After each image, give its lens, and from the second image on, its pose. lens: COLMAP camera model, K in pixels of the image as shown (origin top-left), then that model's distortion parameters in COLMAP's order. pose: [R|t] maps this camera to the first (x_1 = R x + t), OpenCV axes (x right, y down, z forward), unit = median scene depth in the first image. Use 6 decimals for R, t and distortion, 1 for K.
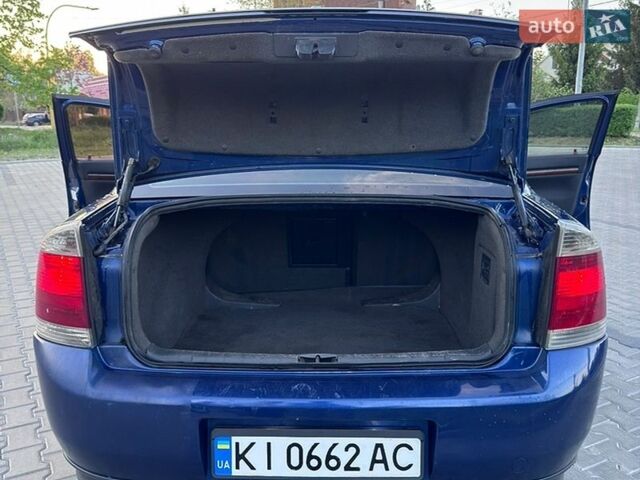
lens RADIAL K [[608.6, 0, 320.0], [0, 608.6, 240.0], [0, 0, 1]] dist [0.111079, -0.197608]
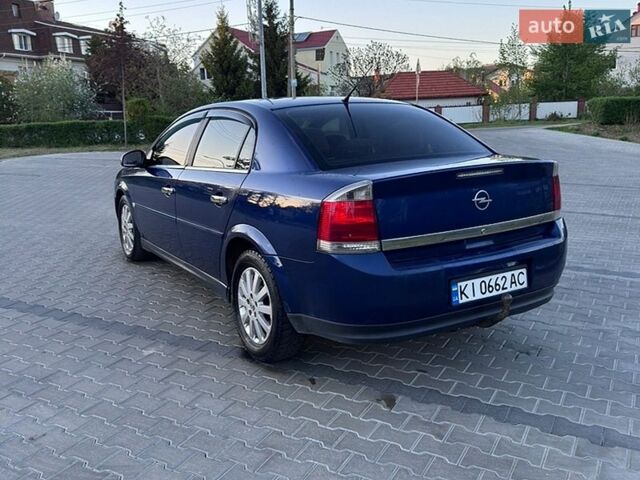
lens RADIAL K [[608.6, 0, 320.0], [0, 608.6, 240.0], [0, 0, 1]] dist [0.111079, -0.197608]
pose [[0.845585, -0.133018, 0.517003, -1.471683], [0.140221, 0.989796, 0.025322, 0.078232], [-0.515096, 0.051083, 0.855609, -0.415847]]
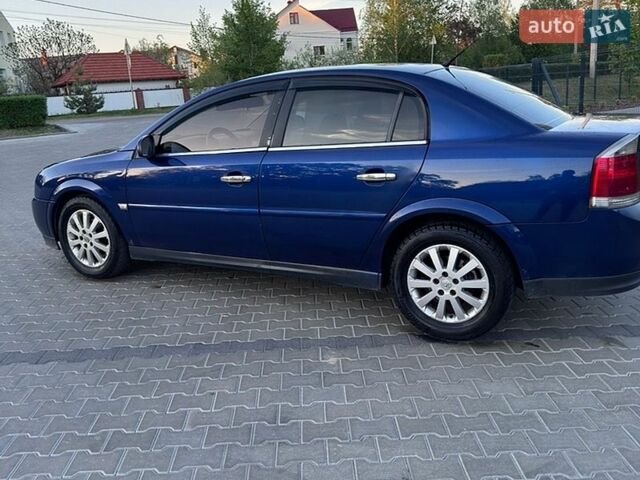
lens RADIAL K [[608.6, 0, 320.0], [0, 608.6, 240.0], [0, 0, 1]] dist [0.111079, -0.197608]
pose [[0.452016, -0.247552, 0.856971, -2.534059], [0.241725, 0.958766, 0.149457, -0.230999], [-0.858633, 0.139594, 0.493217, 0.962684]]
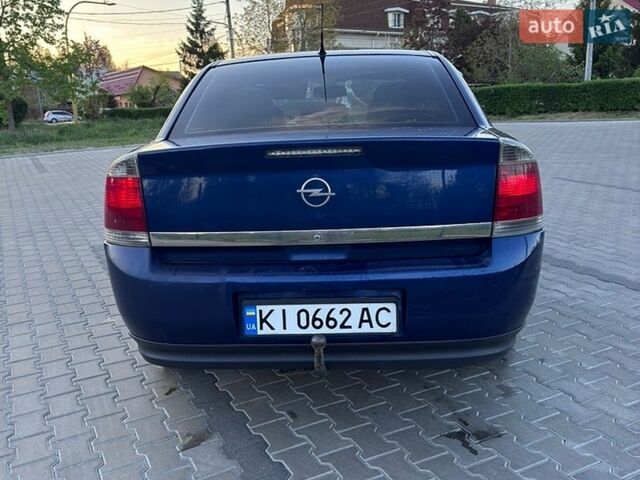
lens RADIAL K [[608.6, 0, 320.0], [0, 608.6, 240.0], [0, 0, 1]] dist [0.111079, -0.197608]
pose [[0.999086, -0.028260, -0.032072, 0.043855], [0.028819, 0.999438, 0.017109, 0.155141], [0.031570, -0.018018, 0.999339, -0.337544]]
